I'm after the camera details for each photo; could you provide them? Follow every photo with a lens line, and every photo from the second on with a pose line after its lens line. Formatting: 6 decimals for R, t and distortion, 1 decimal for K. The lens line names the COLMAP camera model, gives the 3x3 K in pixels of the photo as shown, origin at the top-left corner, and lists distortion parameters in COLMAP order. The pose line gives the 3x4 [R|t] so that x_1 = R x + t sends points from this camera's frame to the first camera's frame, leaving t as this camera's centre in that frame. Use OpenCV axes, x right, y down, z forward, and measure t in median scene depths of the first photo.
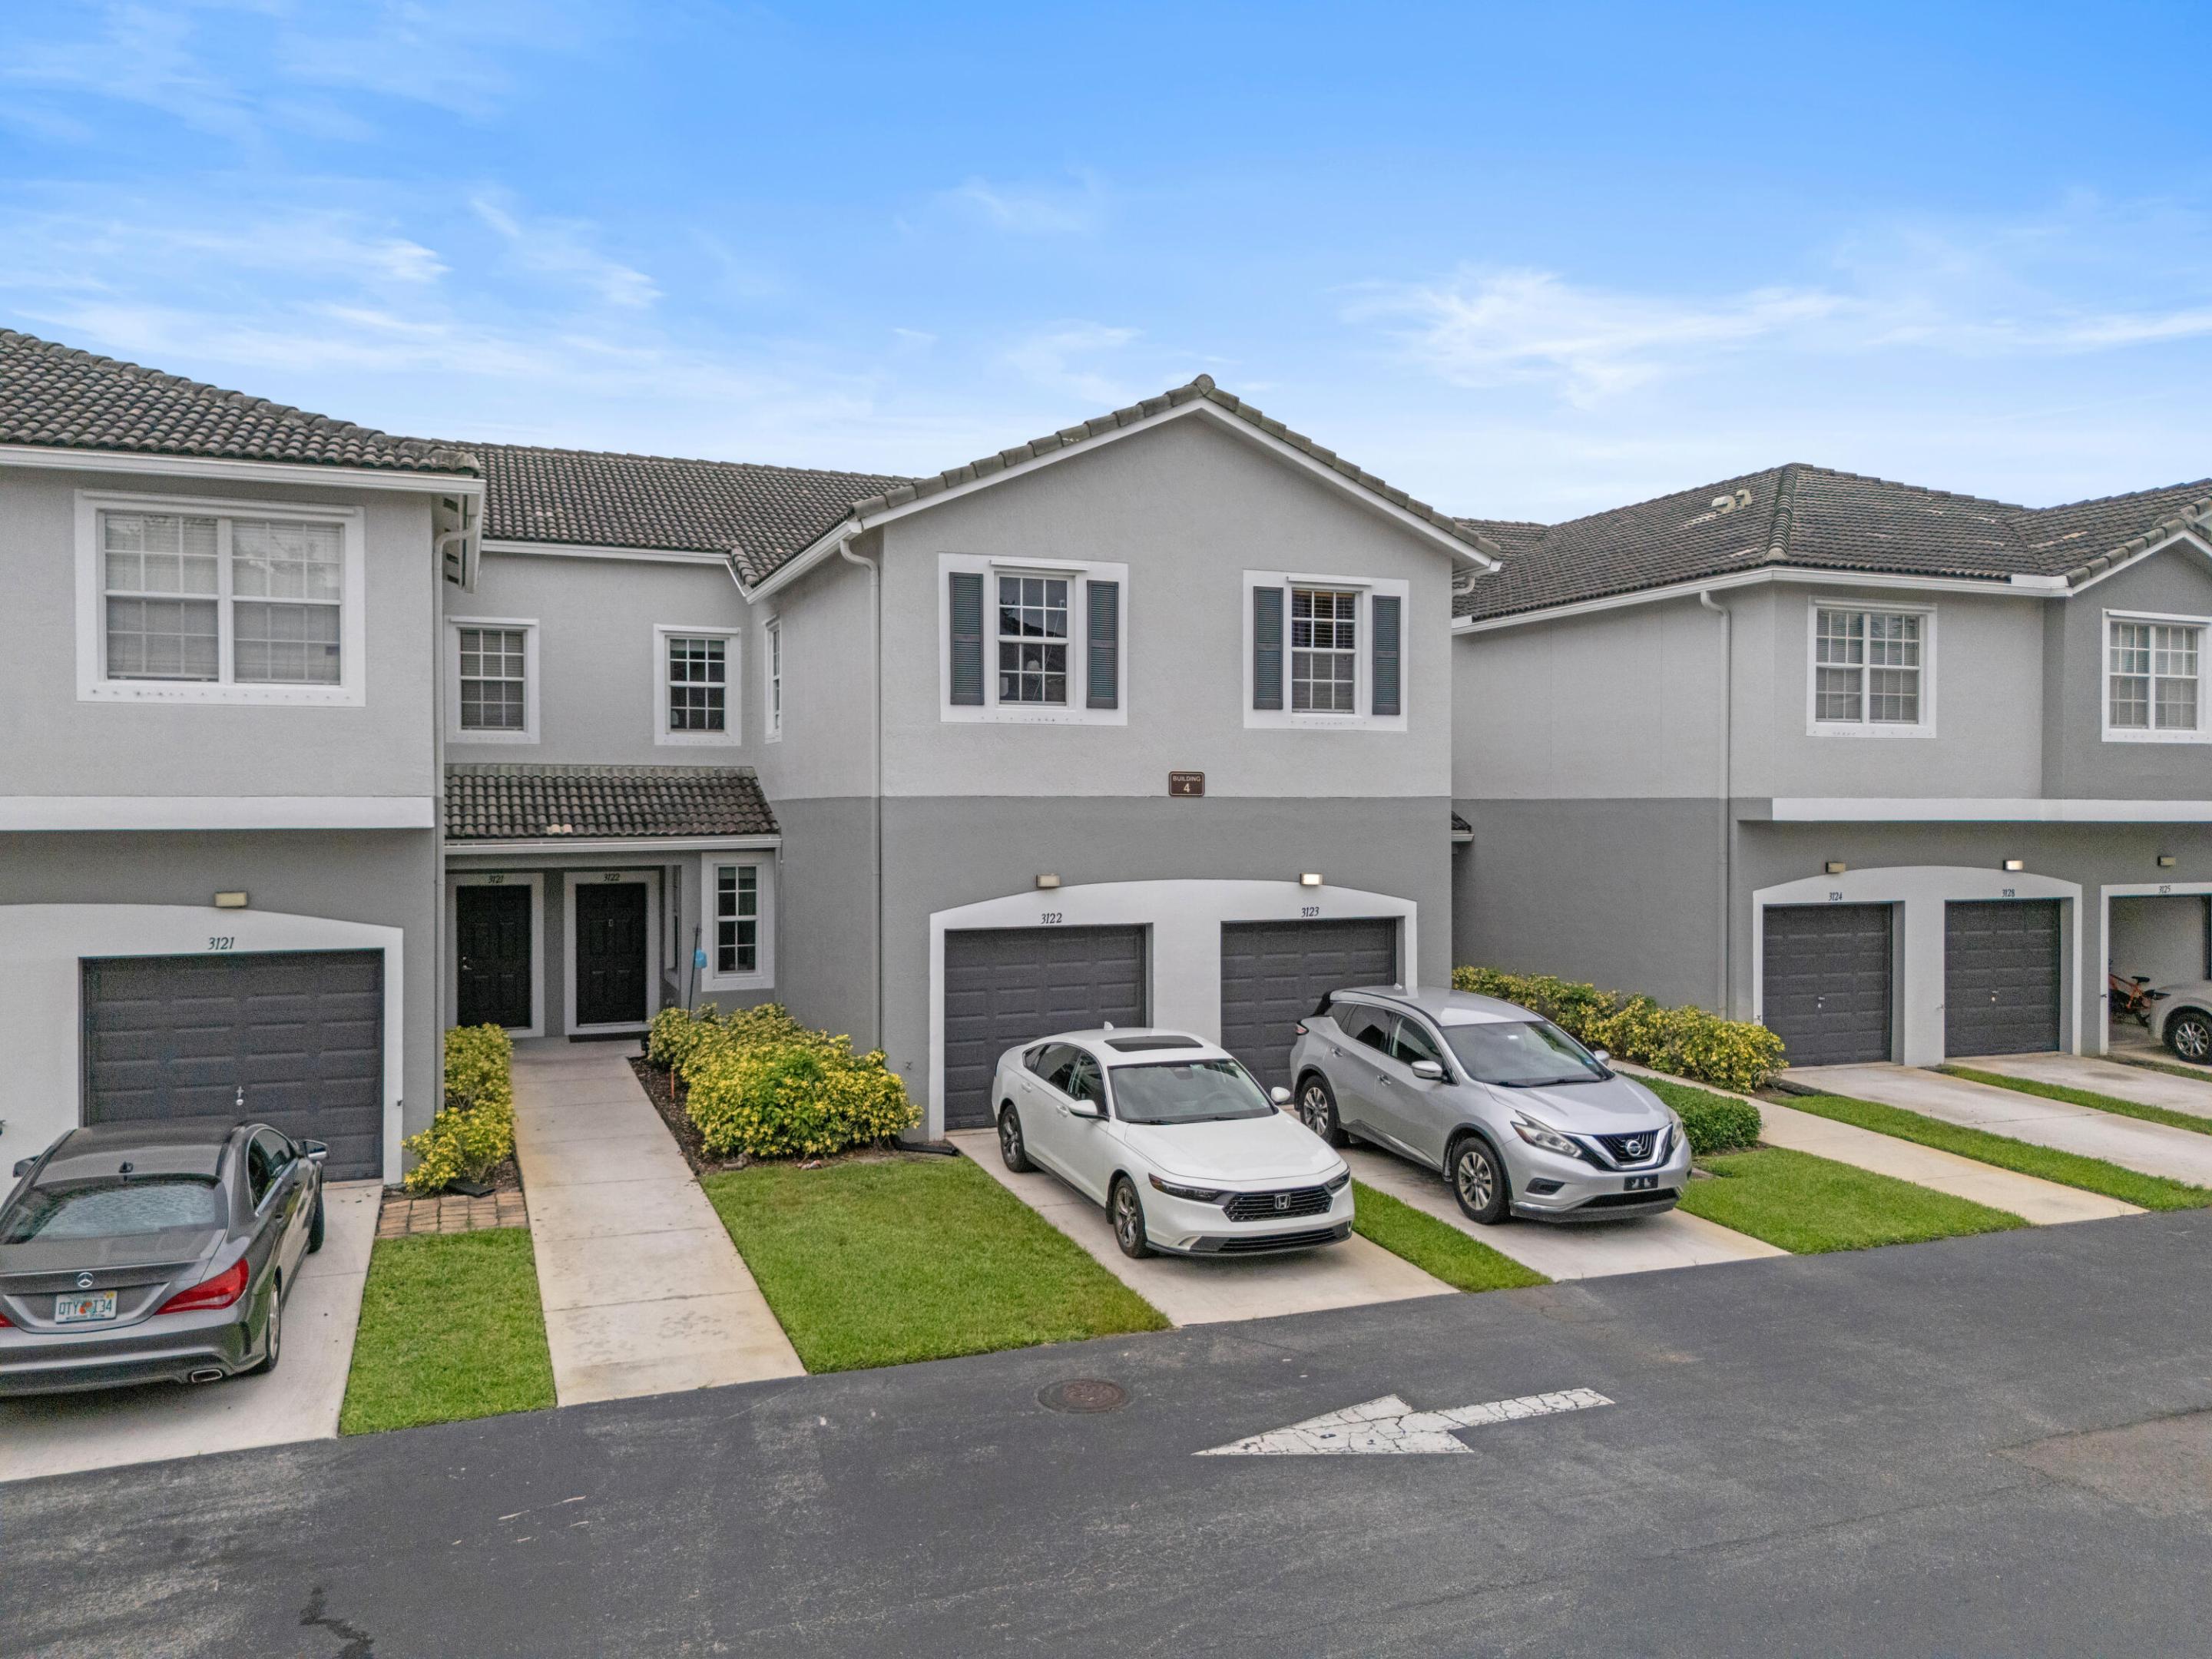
lens RADIAL K [[1593.6, 0, 1071.4], [0, 1593.6, 830.0], [0, 0, 1]] dist [0.076977, -0.065150]
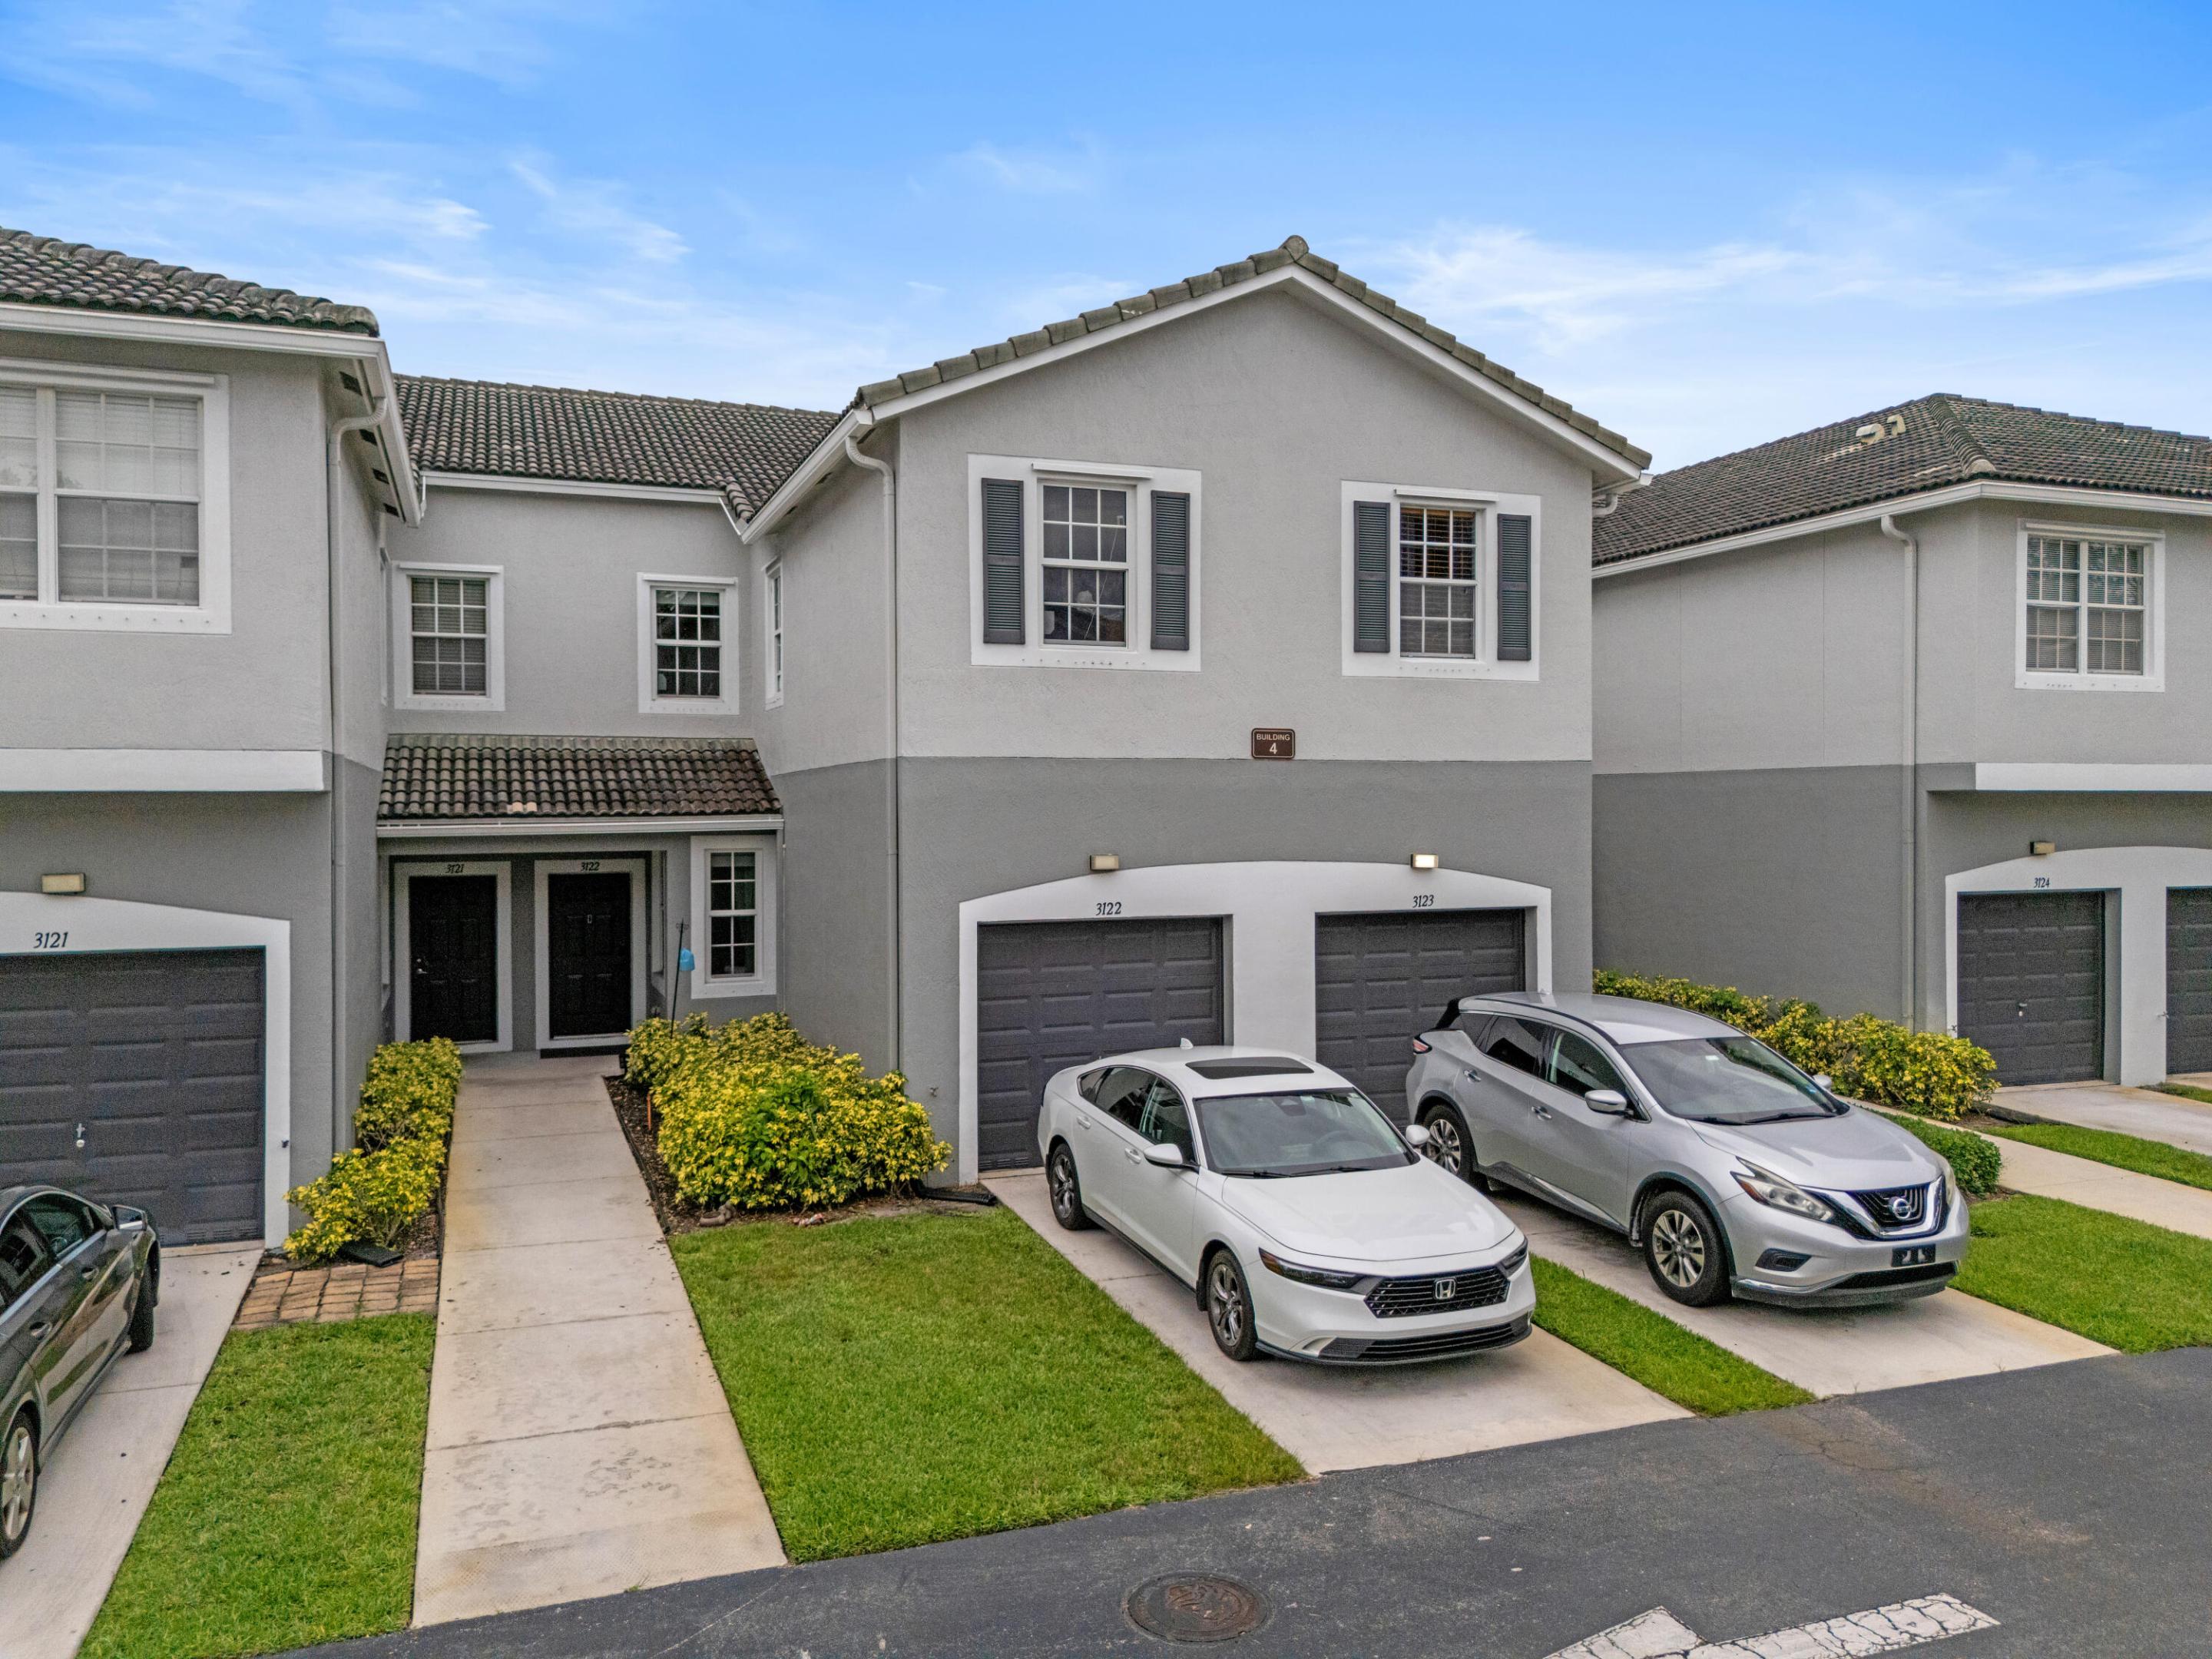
lens RADIAL K [[1593.6, 0, 1071.4], [0, 1593.6, 830.0], [0, 0, 1]] dist [0.076977, -0.065150]
pose [[0.999881, -0.003531, -0.014993, -0.019400], [0.003504, 0.999992, -0.001813, 0.016949], [0.014999, 0.001760, 0.999886, 0.190151]]
